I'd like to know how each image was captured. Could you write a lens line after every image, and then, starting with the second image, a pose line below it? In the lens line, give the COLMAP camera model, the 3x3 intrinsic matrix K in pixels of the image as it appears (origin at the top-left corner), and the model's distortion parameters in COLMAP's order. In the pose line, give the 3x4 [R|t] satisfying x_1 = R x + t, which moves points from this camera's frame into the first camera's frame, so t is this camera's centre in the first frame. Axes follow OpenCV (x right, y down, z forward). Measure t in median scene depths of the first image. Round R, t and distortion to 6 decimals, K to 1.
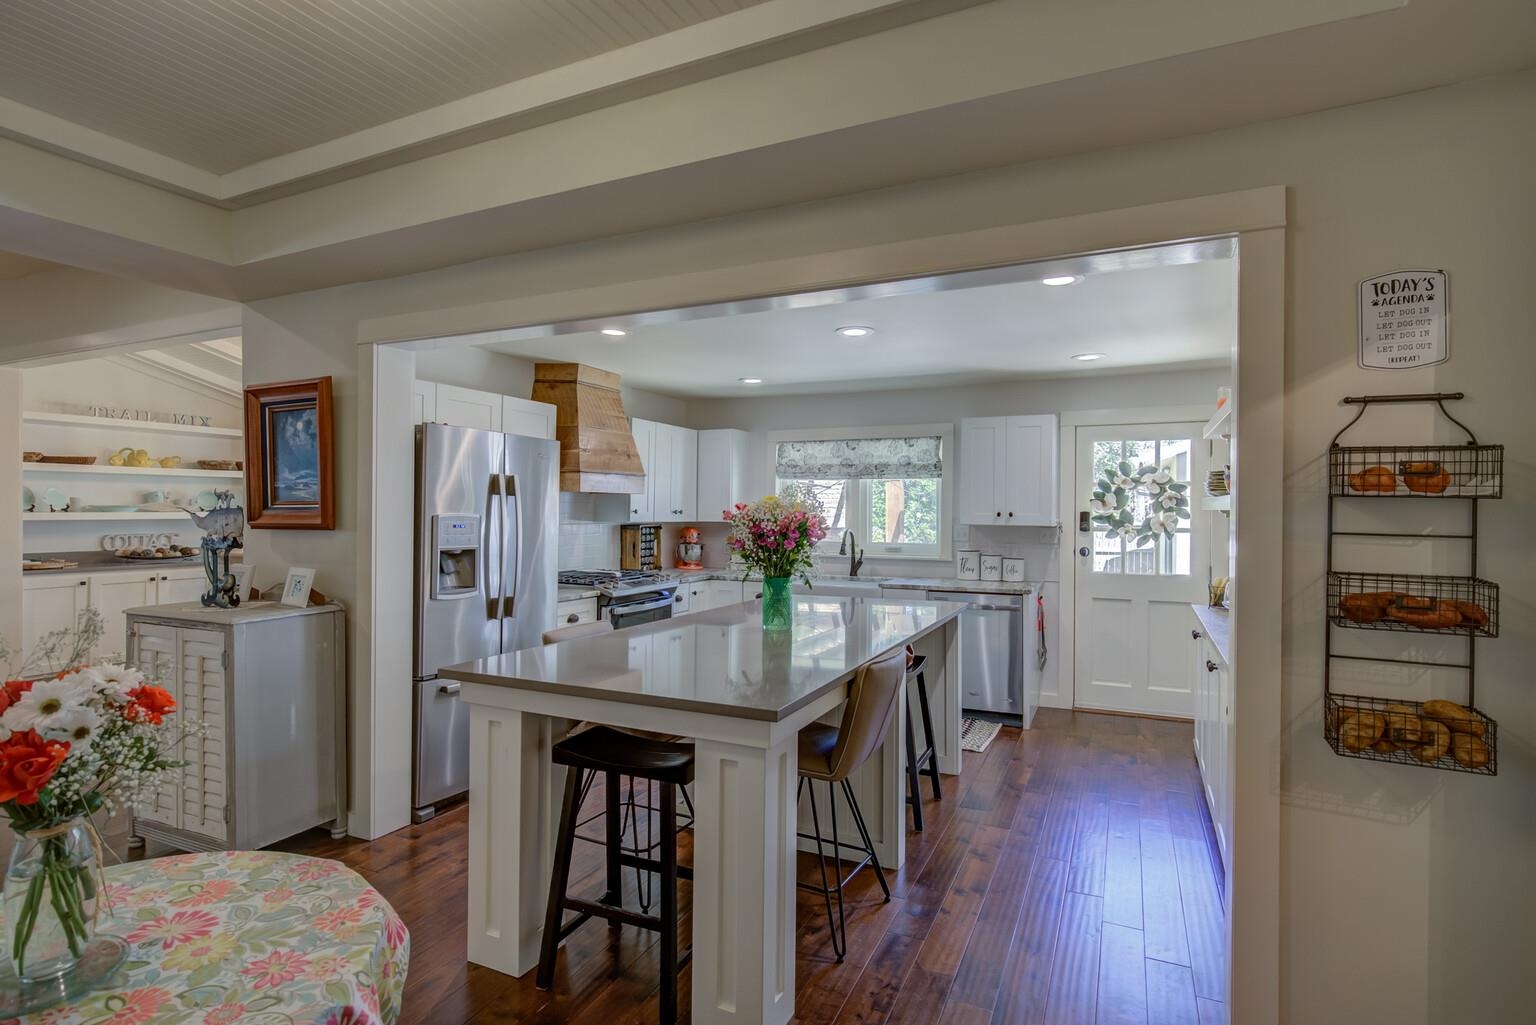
lens RADIAL K [[778.2, 0, 772.9], [0, 778.2, 515.9], [0, 0, 1]] dist [-0.003189, -0.000158]
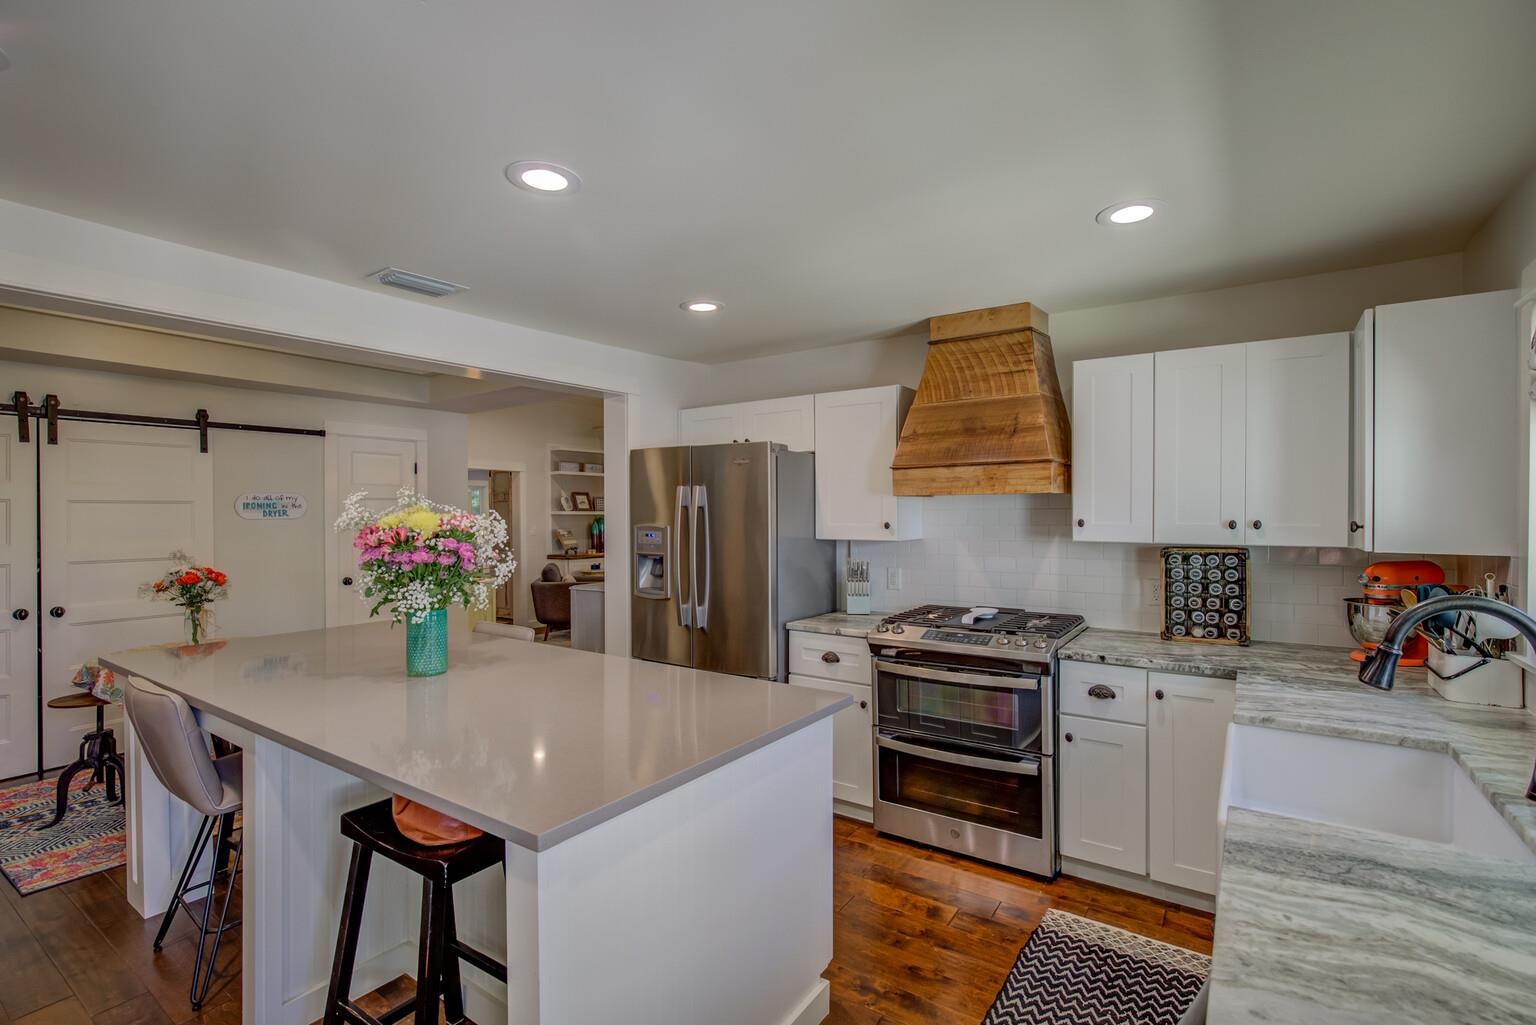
lens RADIAL K [[708.8, 0, 741.2], [0, 708.8, 514.3], [0, 0, 1]] dist [-0.015092, 0.003344]
pose [[-0.182072, -0.006147, -0.983266, 0.373968], [-0.007697, 0.999959, -0.004826, -0.007380], [0.983255, 0.006689, -0.182111, 0.833160]]
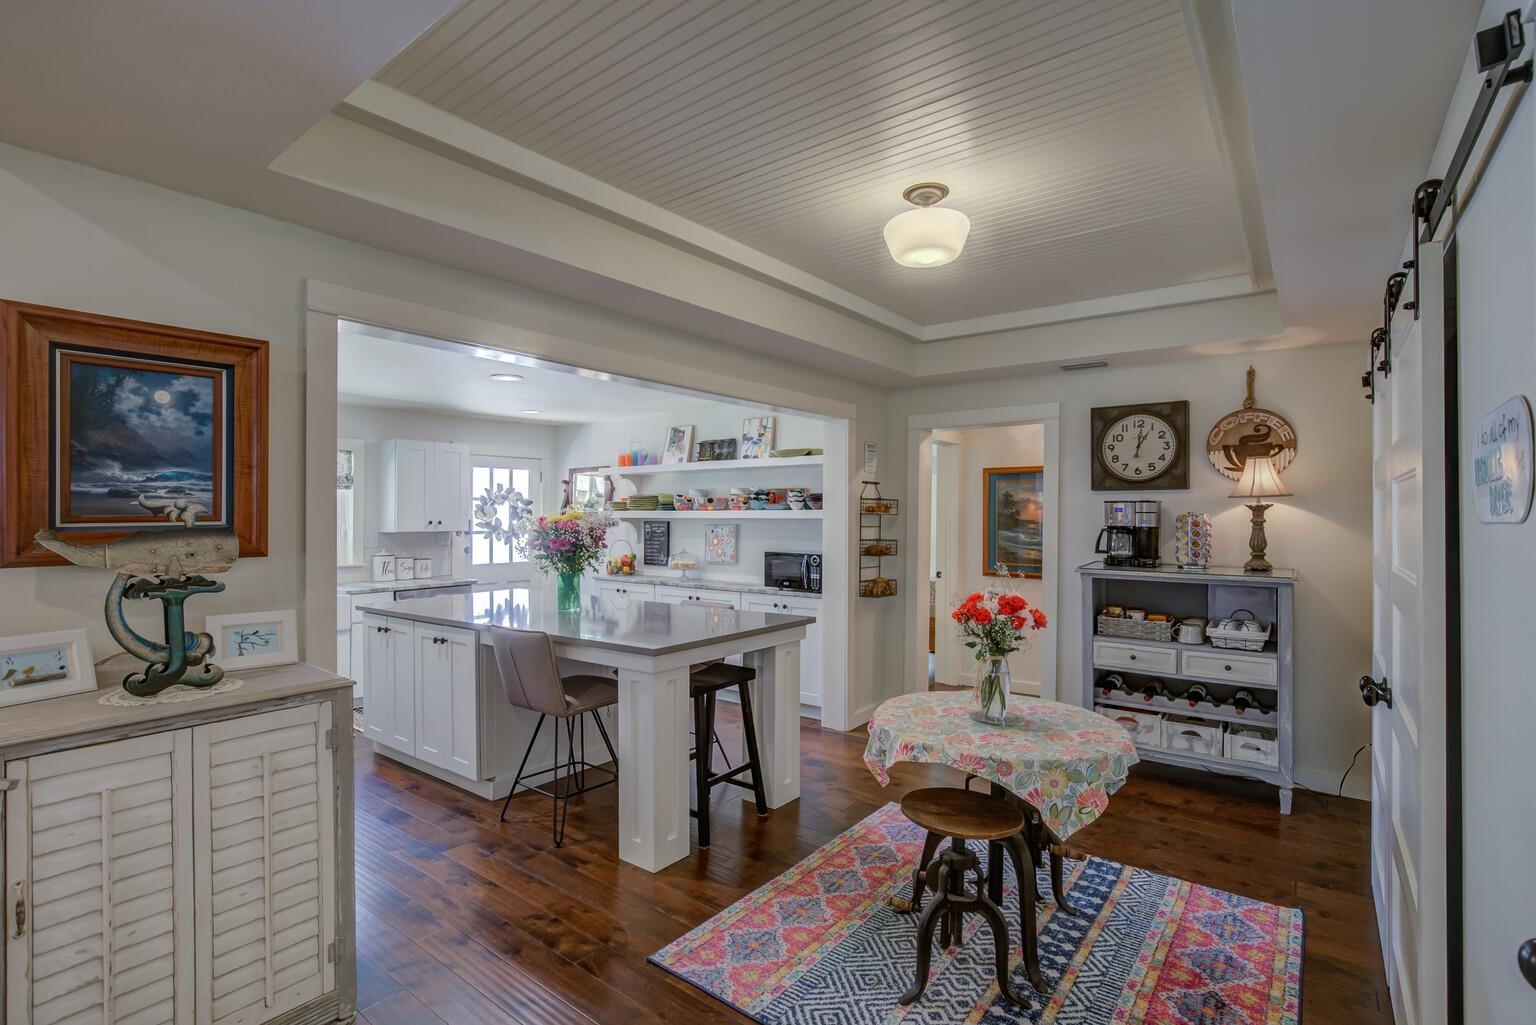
lens RADIAL K [[708.8, 0, 768.3], [0, 708.8, 508.9], [0, 0, 1]] dist [-0.015092, 0.003344]
pose [[0.215848, 0.003908, 0.976419, -0.616346], [0.010997, 0.999919, -0.006433, -0.009386], [-0.976365, 0.012126, 0.215787, 0.231714]]
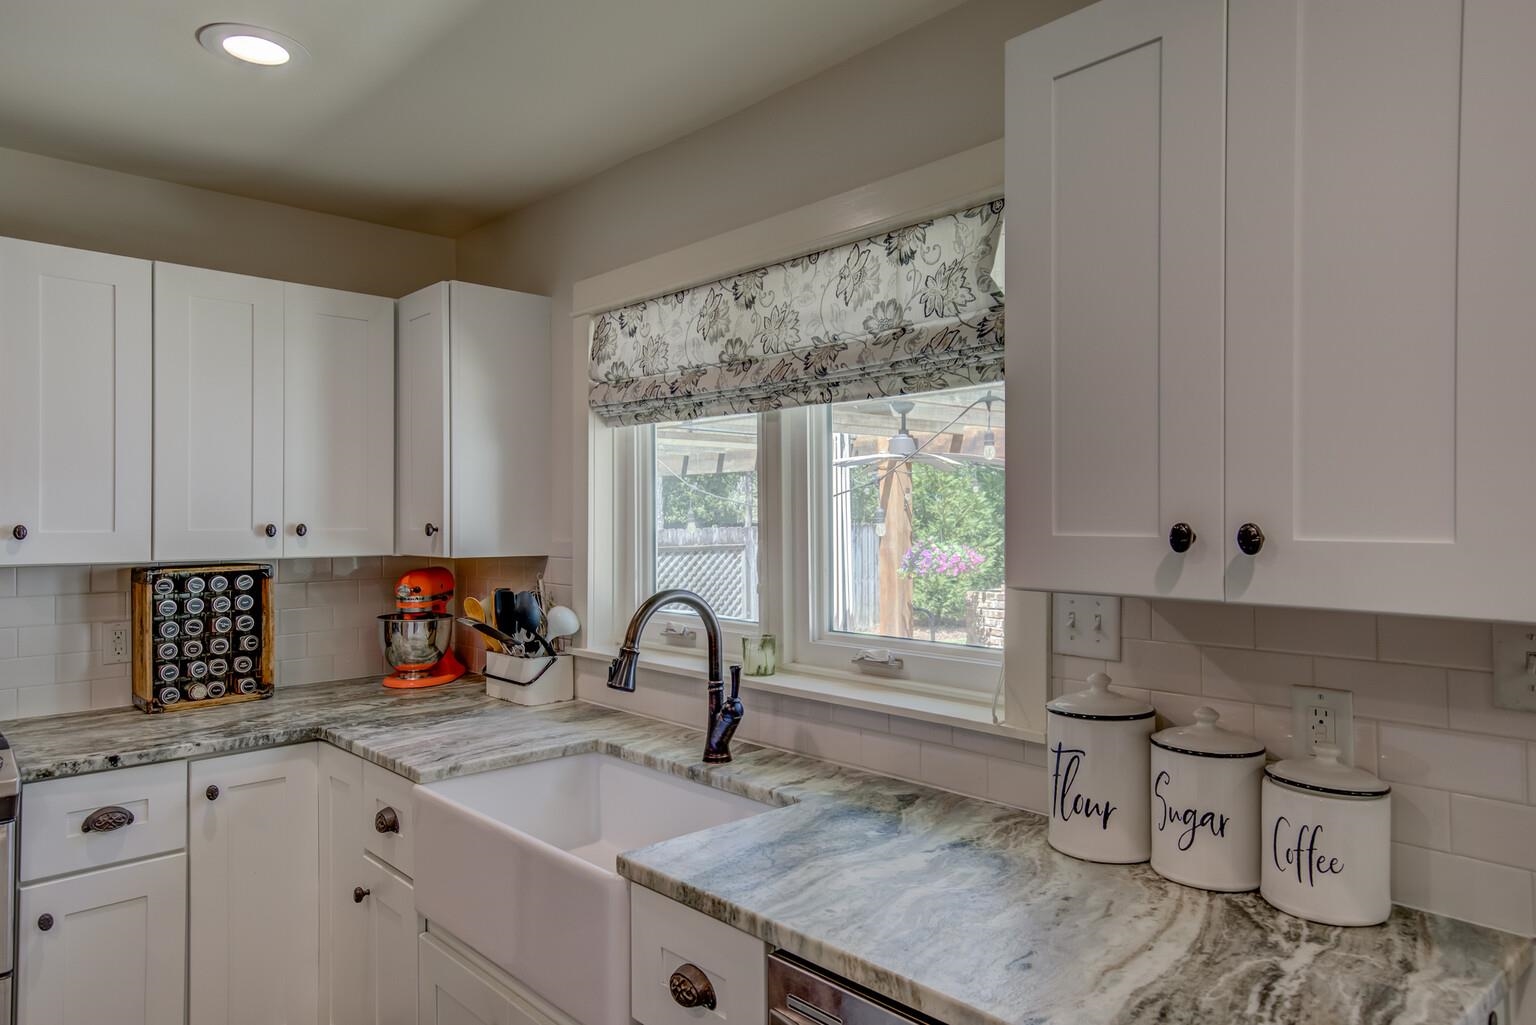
lens RADIAL K [[1015.3, 0, 807.4], [0, 1015.3, 513.5], [0, 0, 1]] dist [0.041724, -0.001917]
pose [[0.935627, -0.012895, -0.352756, 0.270358], [0.009388, 0.999888, -0.011651, -0.005239], [0.352867, 0.007590, 0.935643, 0.703831]]
